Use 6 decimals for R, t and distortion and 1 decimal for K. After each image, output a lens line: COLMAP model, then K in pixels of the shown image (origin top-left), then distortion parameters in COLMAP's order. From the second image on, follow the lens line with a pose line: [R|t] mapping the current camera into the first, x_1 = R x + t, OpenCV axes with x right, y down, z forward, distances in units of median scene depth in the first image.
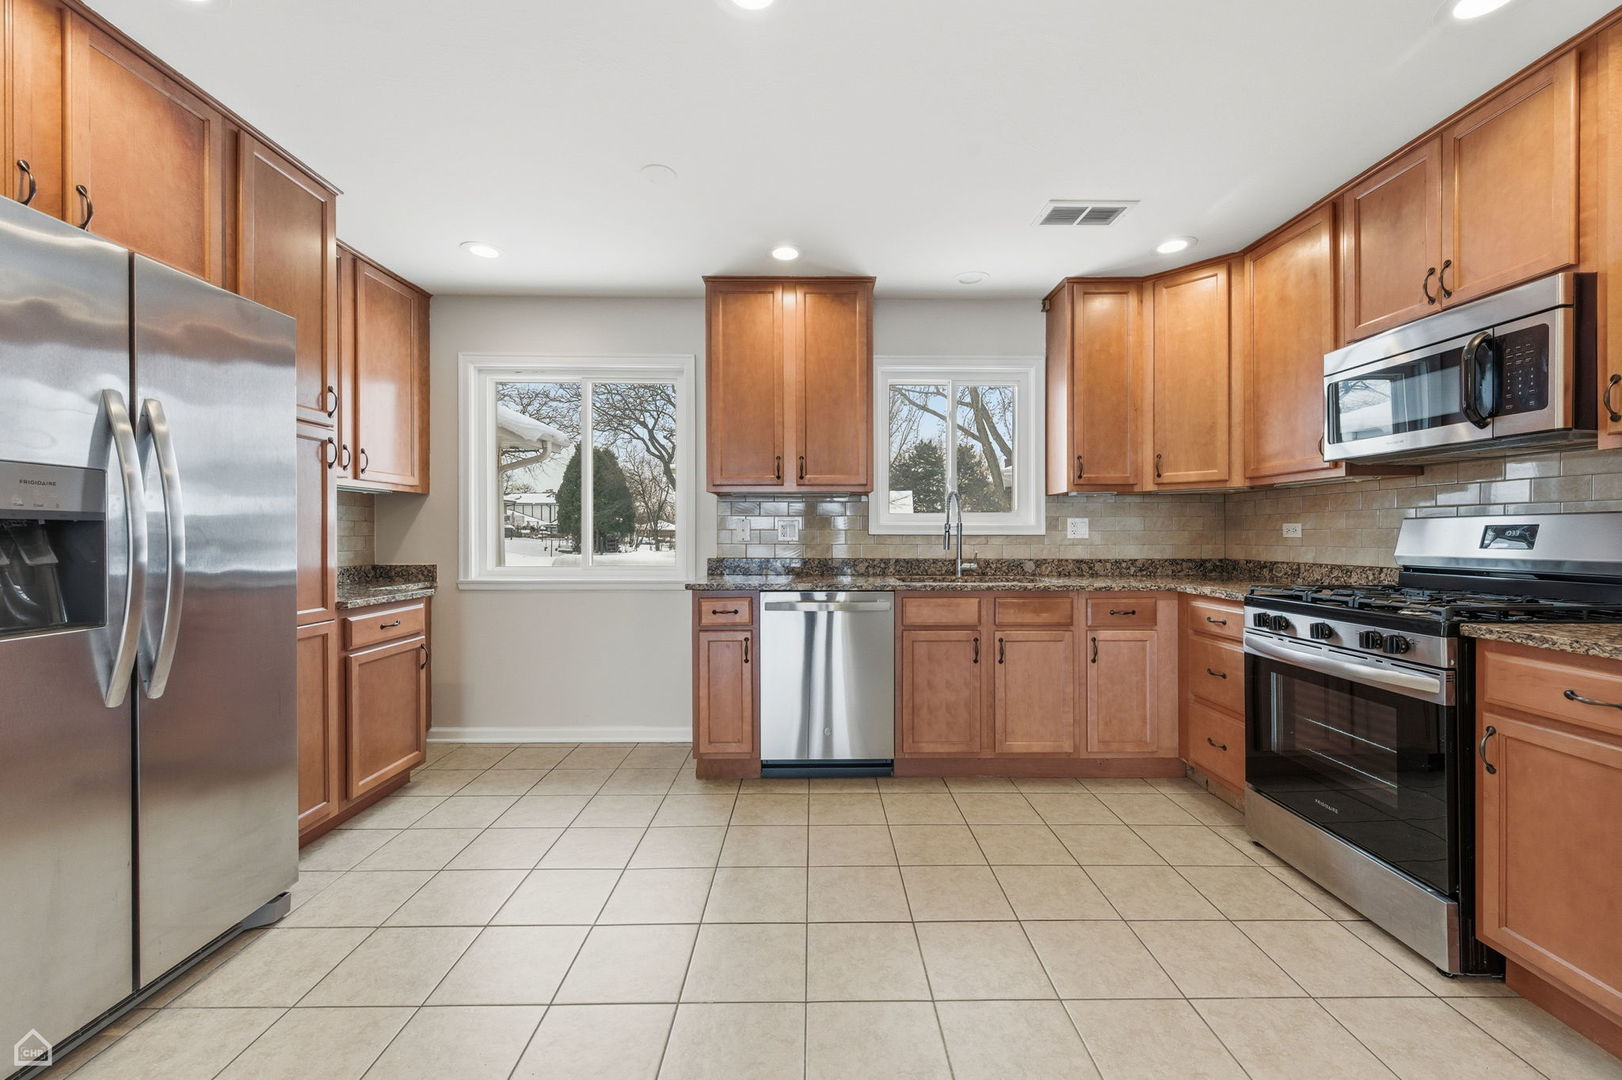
lens RADIAL K [[621.7, 0, 806.0], [0, 621.7, 543.4], [0, 0, 1]] dist [0.000499, 0.000005]
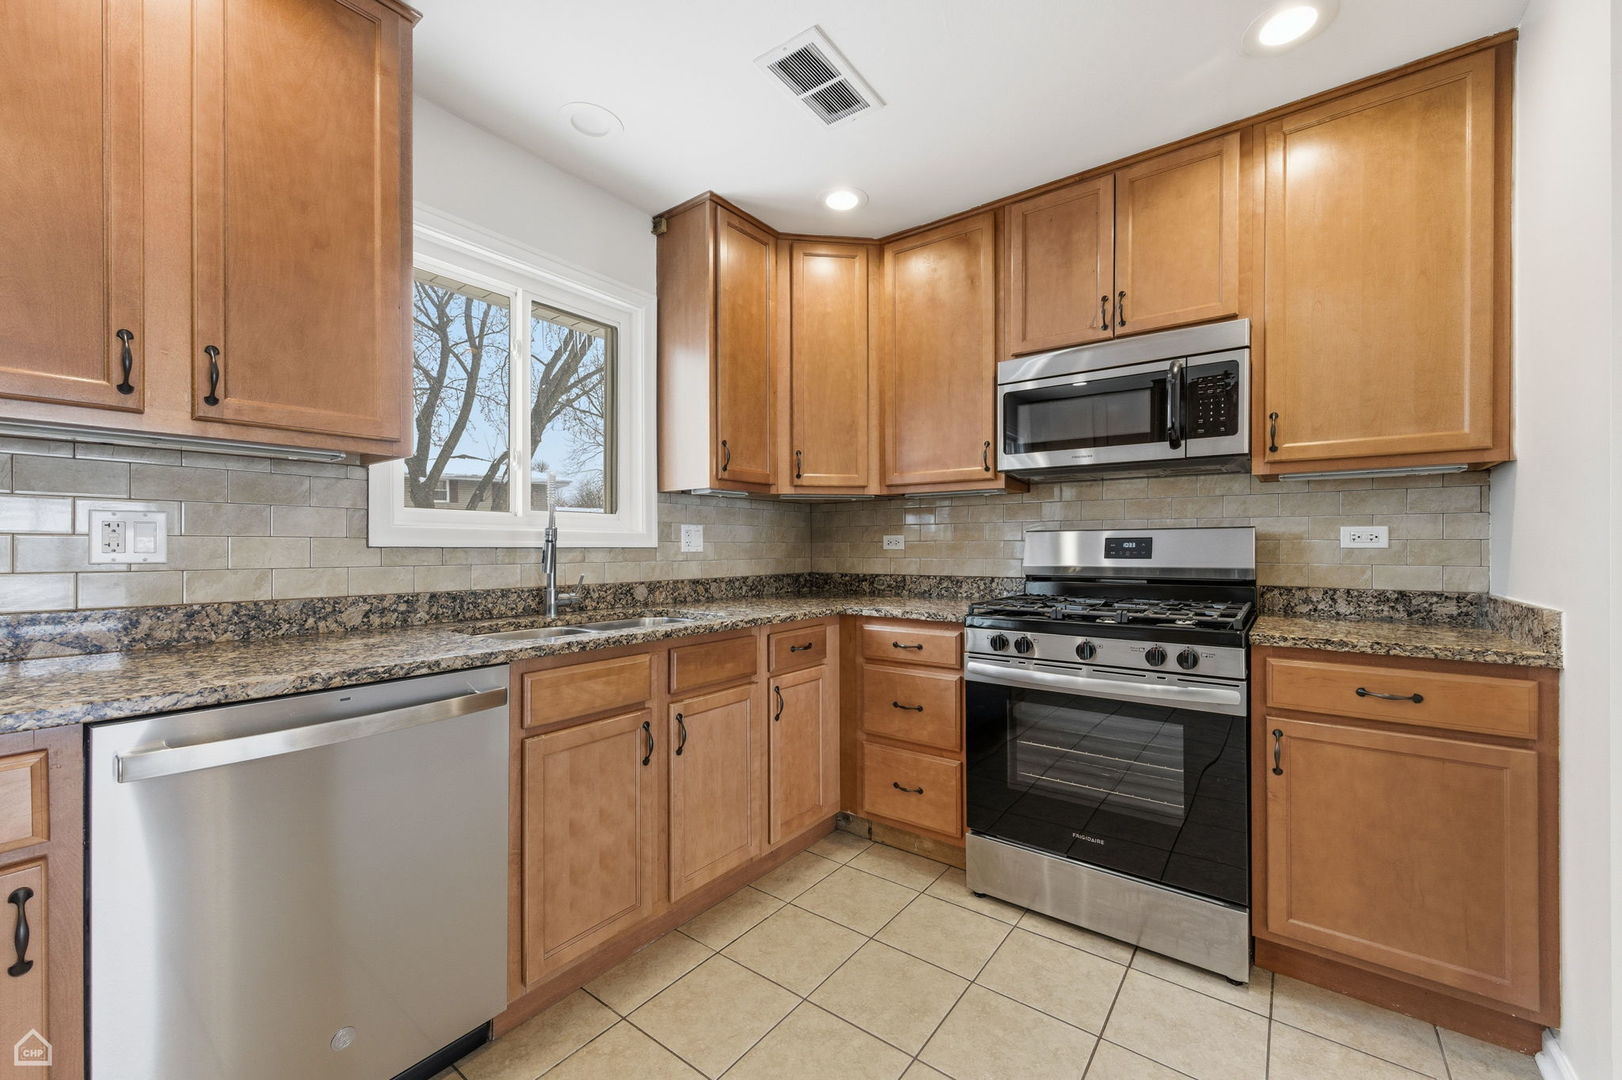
lens RADIAL K [[637.3, 0, 818.5], [0, 637.3, 548.3], [0, 0, 1]] dist [0.003470, -0.000461]
pose [[0.599019, -0.001997, 0.800732, -0.111768], [0.012678, 0.999895, -0.006990, -0.006135], [-0.800634, 0.014339, 0.598982, 0.506732]]
